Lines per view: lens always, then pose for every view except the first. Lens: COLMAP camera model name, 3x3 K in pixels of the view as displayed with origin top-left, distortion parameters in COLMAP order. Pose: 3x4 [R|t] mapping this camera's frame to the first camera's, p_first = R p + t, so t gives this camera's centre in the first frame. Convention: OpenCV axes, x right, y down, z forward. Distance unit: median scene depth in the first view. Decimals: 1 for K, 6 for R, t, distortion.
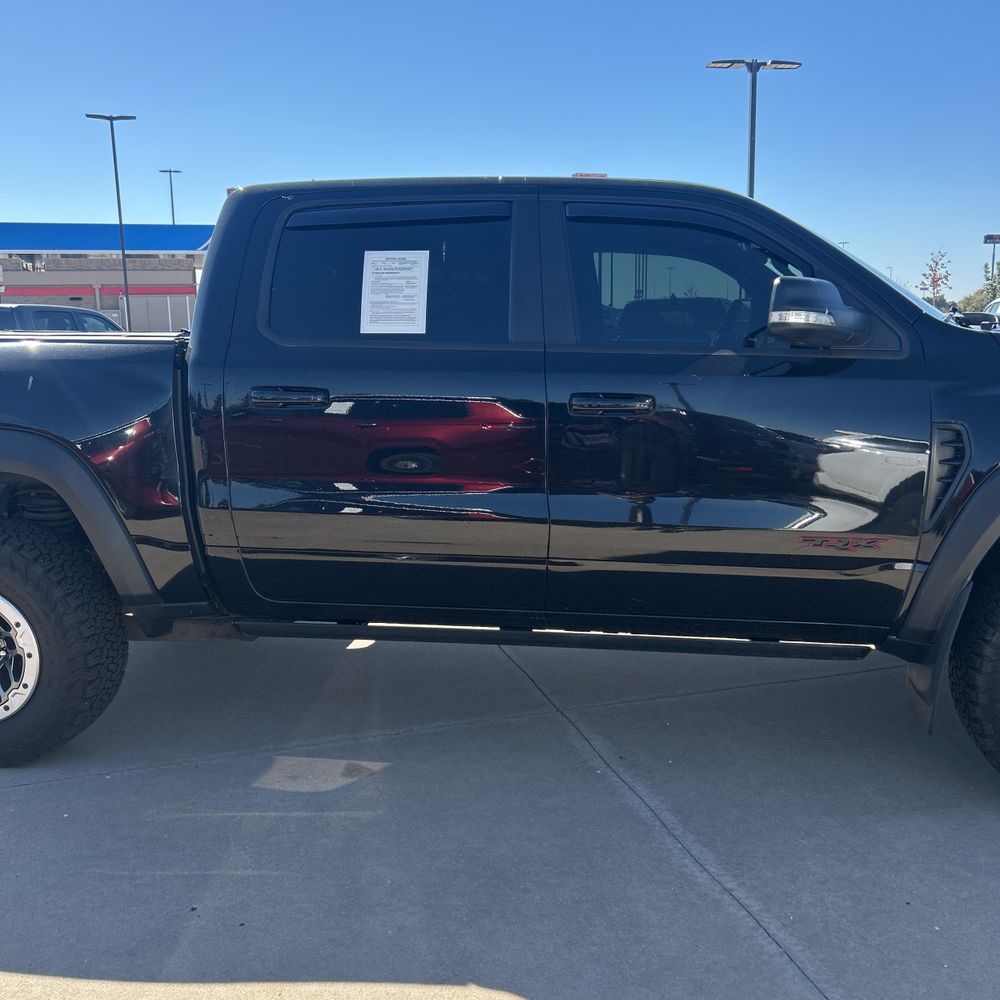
lens RADIAL K [[1004.3, 0, 465.1], [0, 1004.3, 518.4], [0, 0, 1]] dist [0.010765, 0.000000]
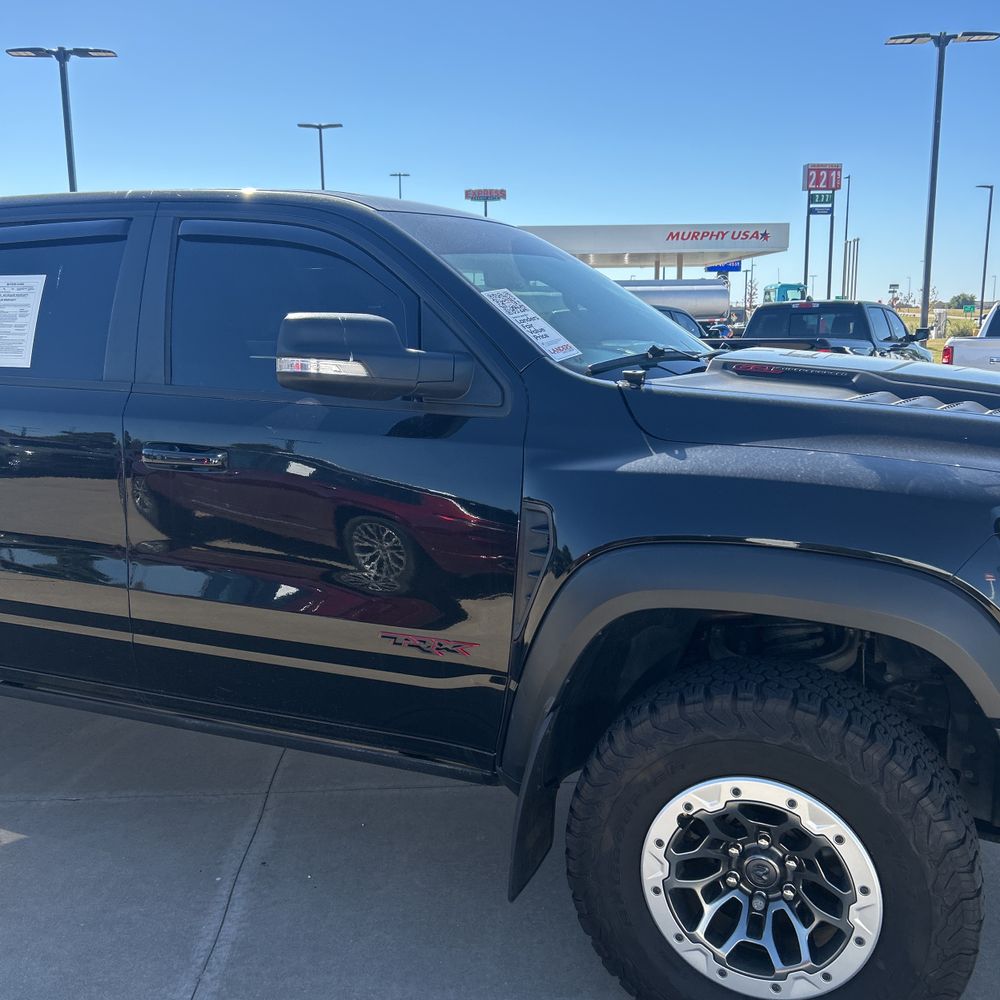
lens RADIAL K [[1004.3, 0, 504.1], [0, 1004.3, 506.7], [0, 0, 1]] dist [0.010765, 0.000000]
pose [[0.969753, 0.052379, -0.238401, 0.579668], [-0.053933, 0.998545, 0.000006, -0.081879], [0.238055, 0.012852, 0.971167, 0.226869]]
